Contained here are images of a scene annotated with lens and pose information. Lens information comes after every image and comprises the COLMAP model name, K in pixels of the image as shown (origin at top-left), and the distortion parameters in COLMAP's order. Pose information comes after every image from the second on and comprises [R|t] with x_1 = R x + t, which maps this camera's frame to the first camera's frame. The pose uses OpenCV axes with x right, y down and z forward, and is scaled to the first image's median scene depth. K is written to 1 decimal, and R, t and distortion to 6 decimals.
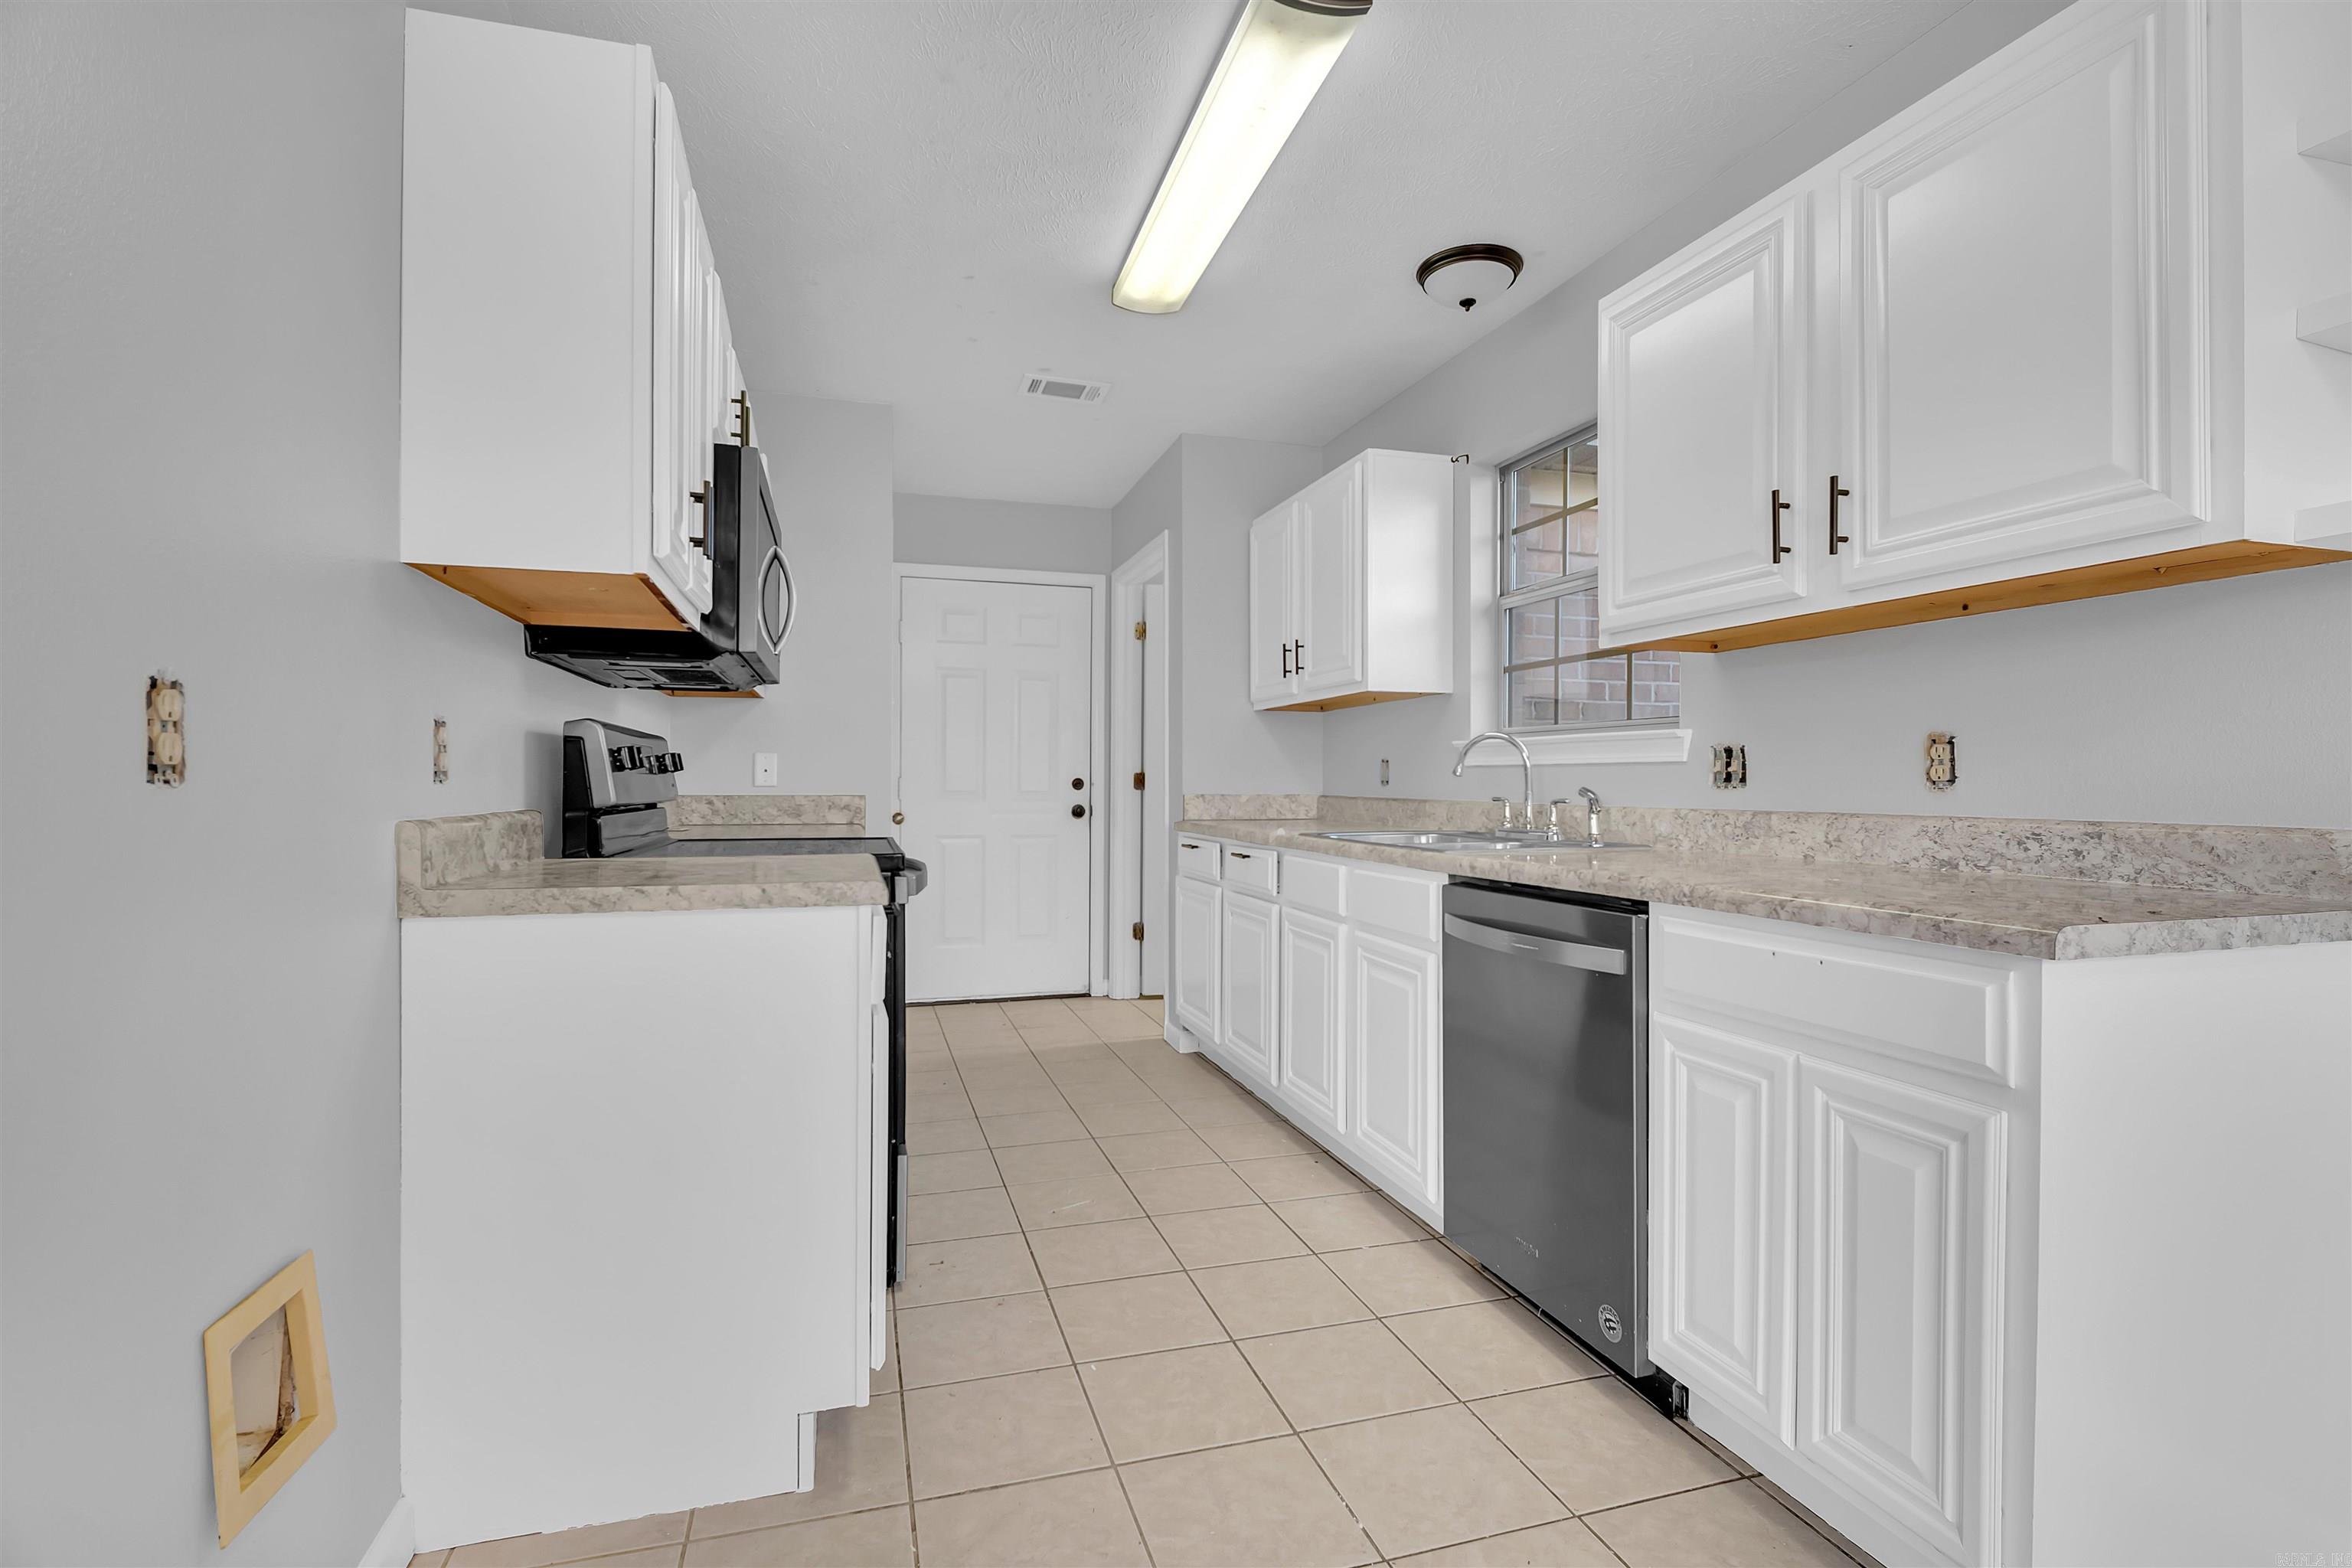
lens RADIAL K [[1116.6, 0, 1190.3], [0, 1116.6, 773.4], [0, 0, 1]] dist [0.001456, -0.008118]
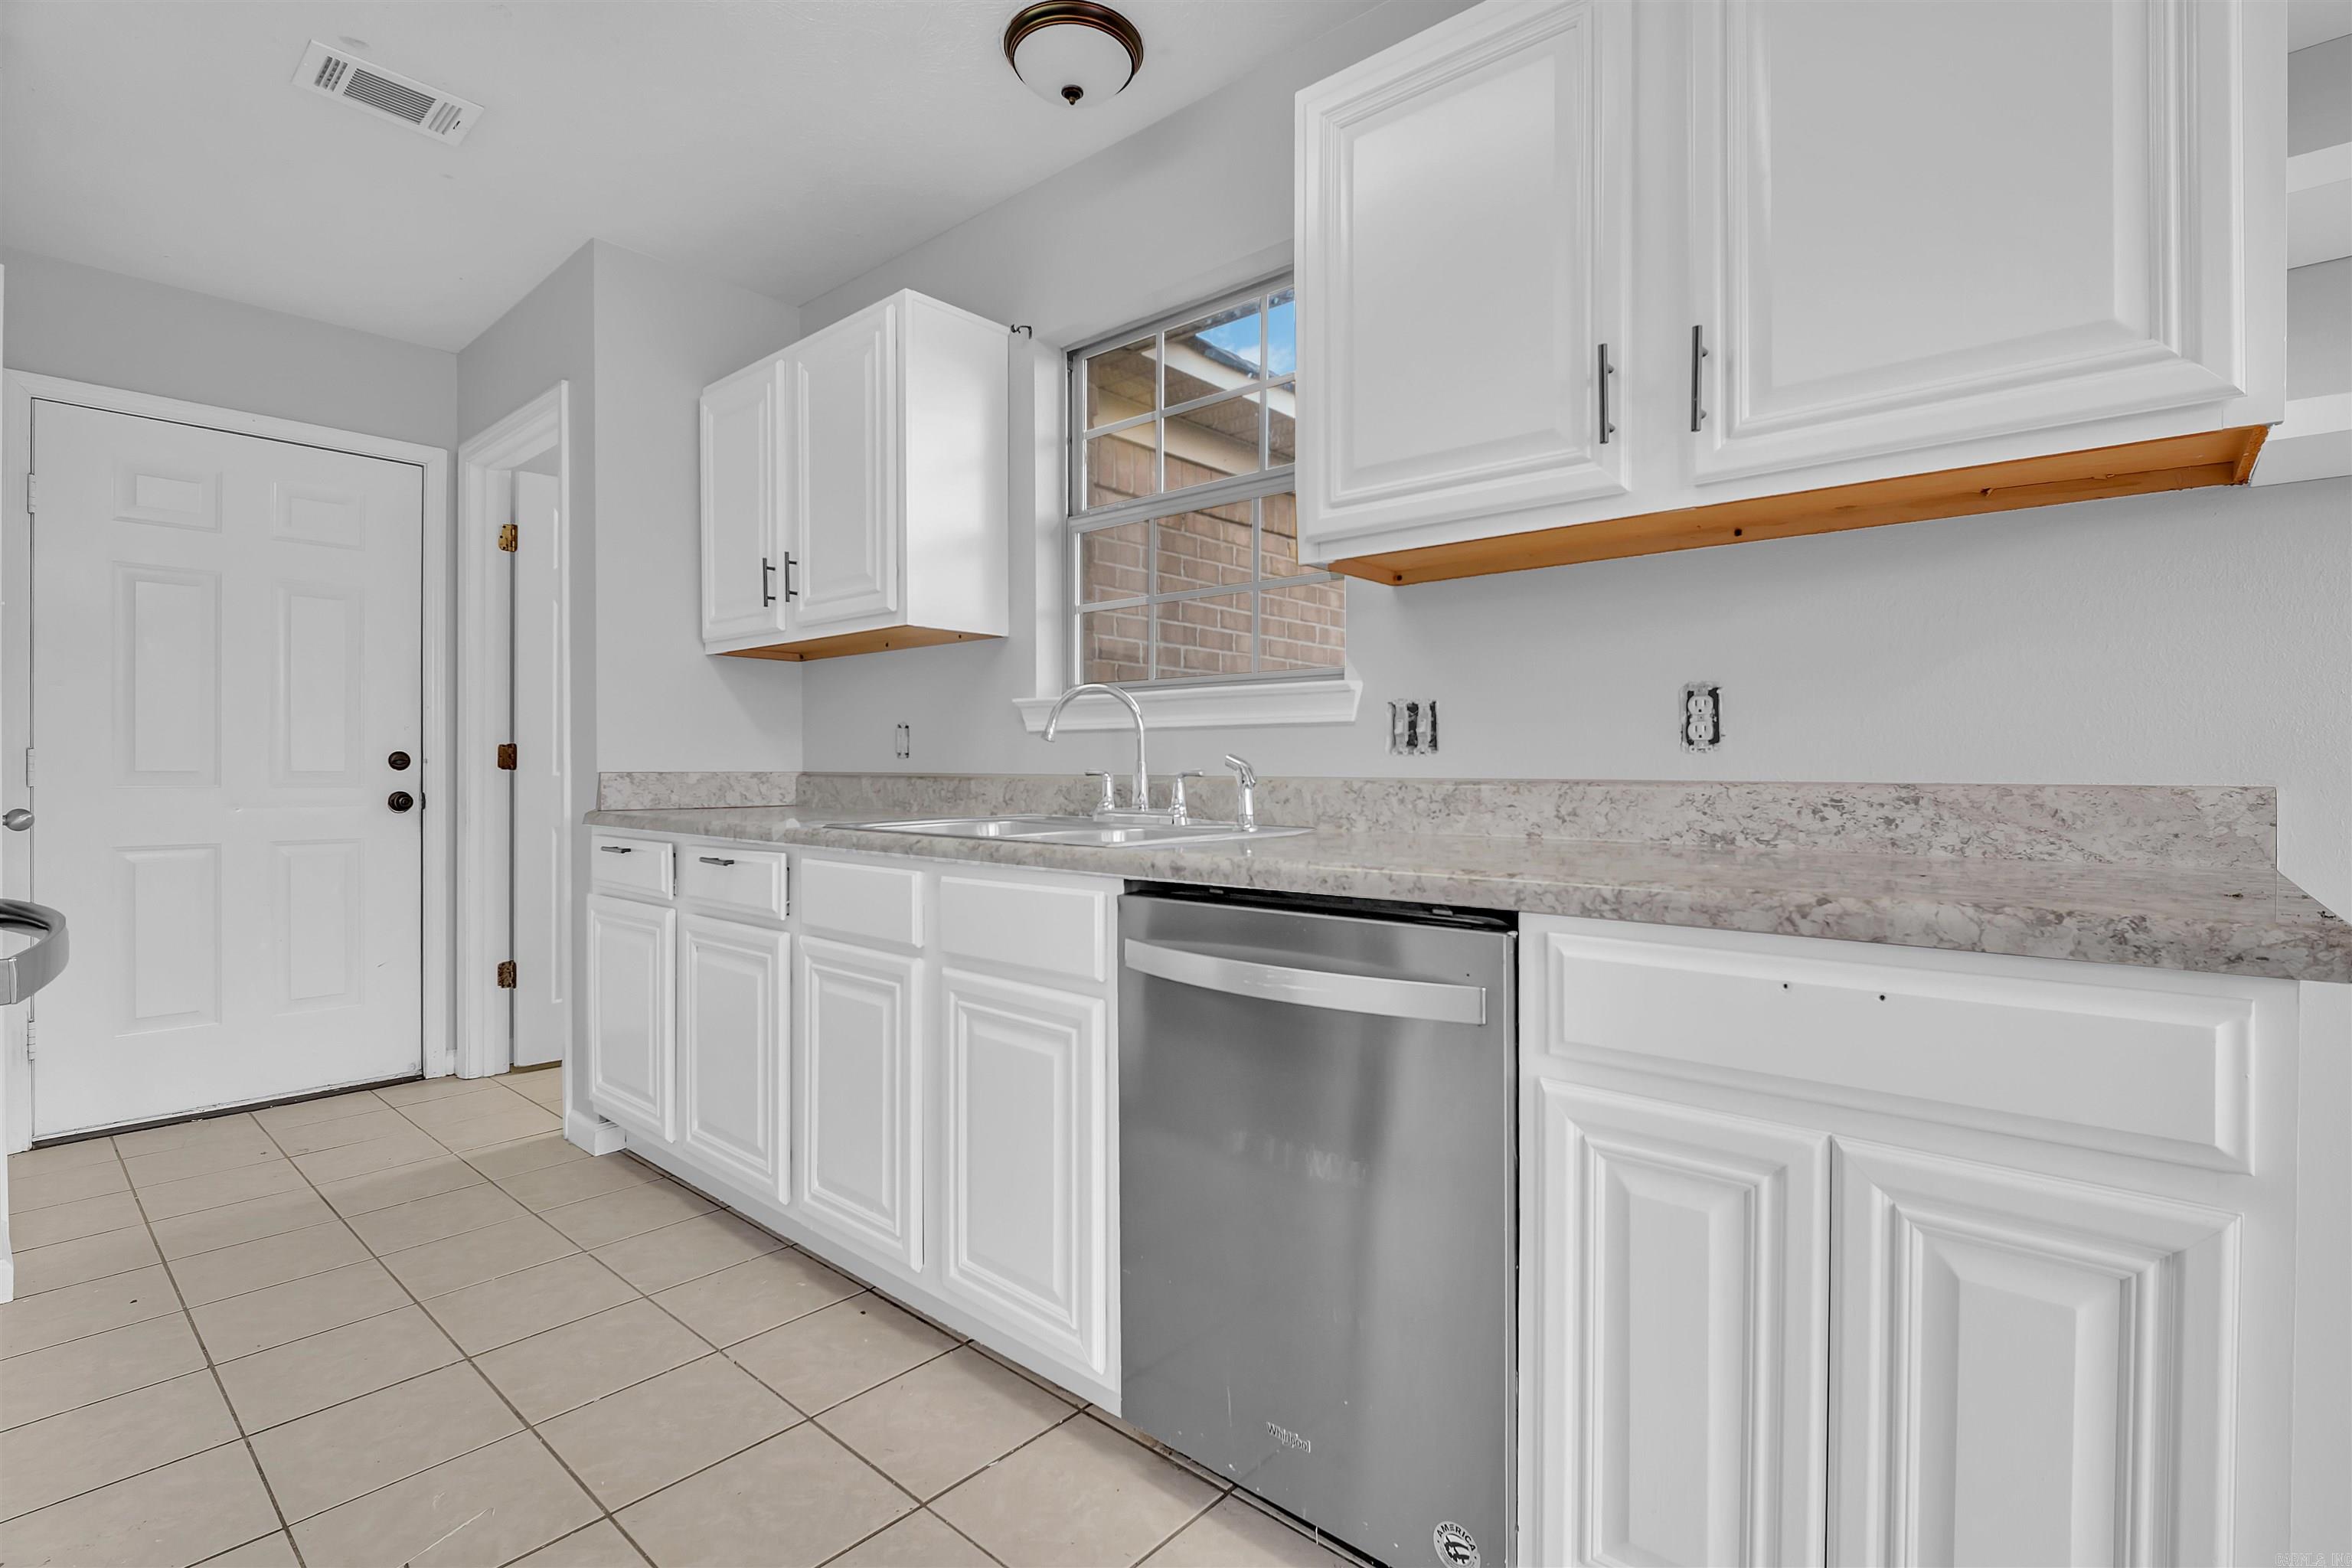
lens RADIAL K [[1099.0, 0, 1150.2], [0, 1099.0, 768.9], [0, 0, 1]] dist [0.003790, -0.006704]
pose [[0.864275, -0.003593, 0.503007, -0.087542], [0.000015, 0.999975, 0.007118, 0.019402], [-0.503020, -0.006144, 0.864253, 0.427120]]
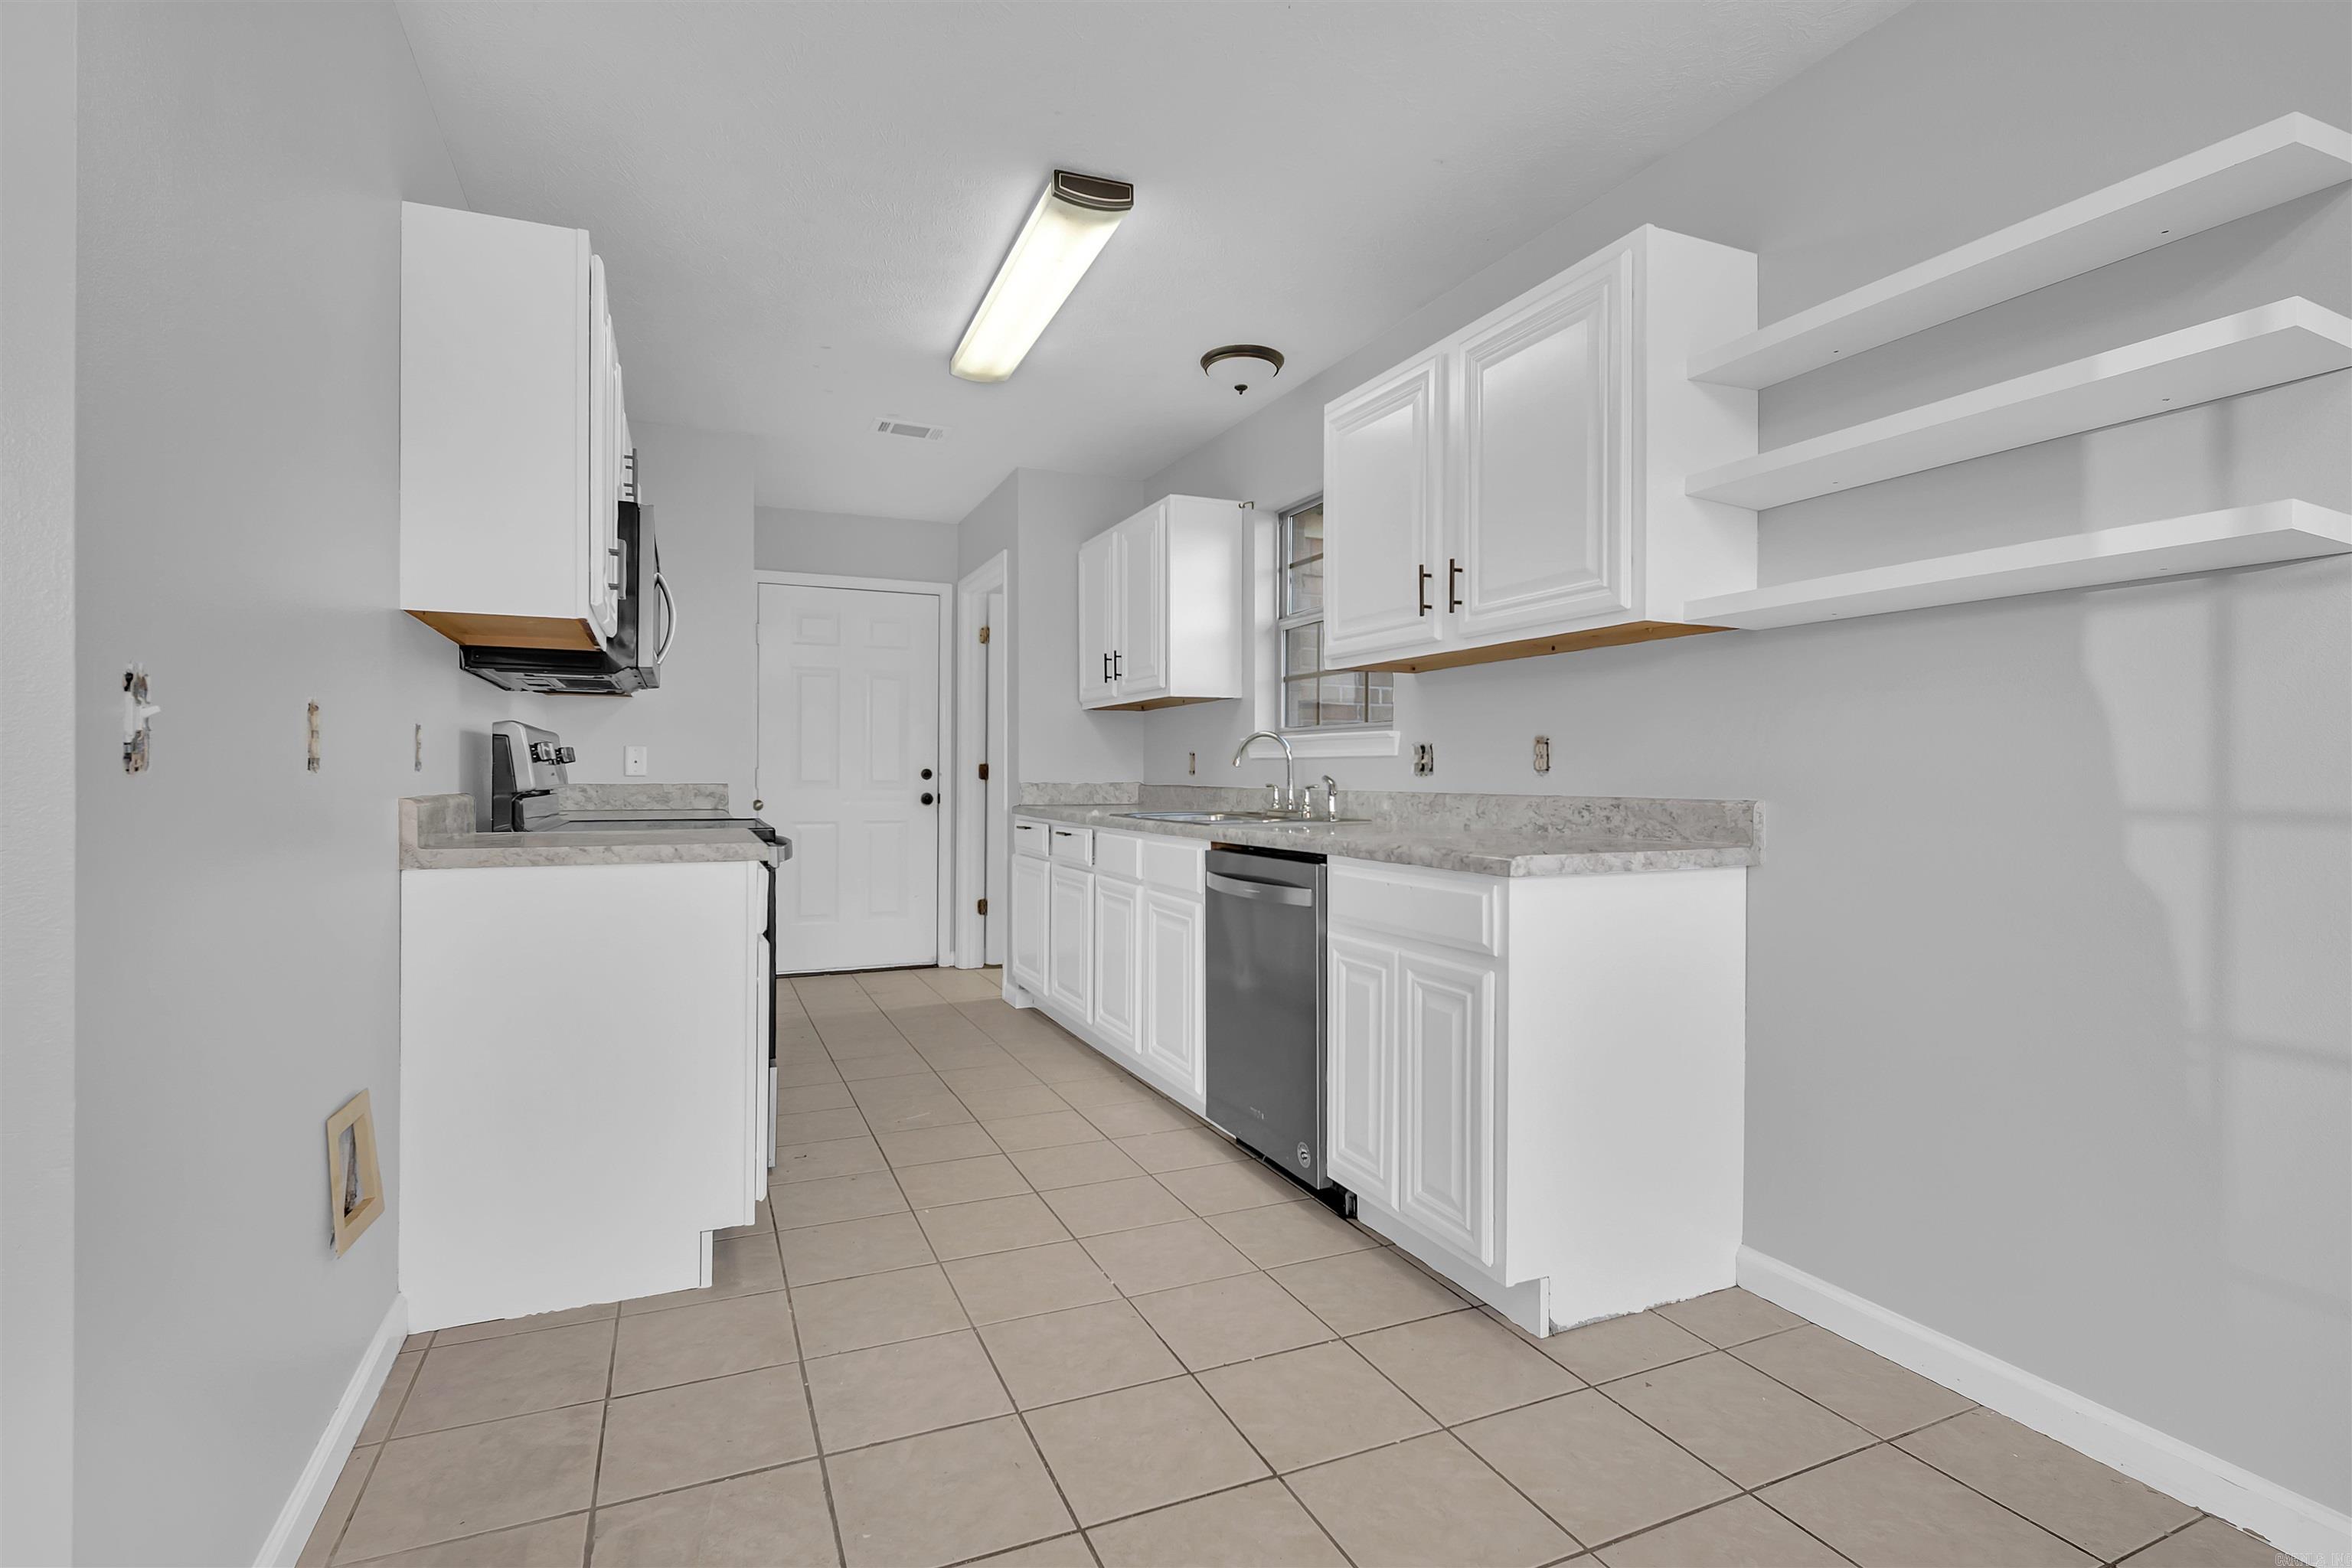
lens RADIAL K [[1168.2, 0, 1226.1], [0, 1168.2, 768.6], [0, 0, 1]] dist [0.015753, 0.000120]
pose [[0.990025, -0.000220, 0.140892, 0.057627], [-0.000224, 0.999995, 0.003139, 0.000462], [-0.140892, -0.003139, 0.990020, -0.358652]]
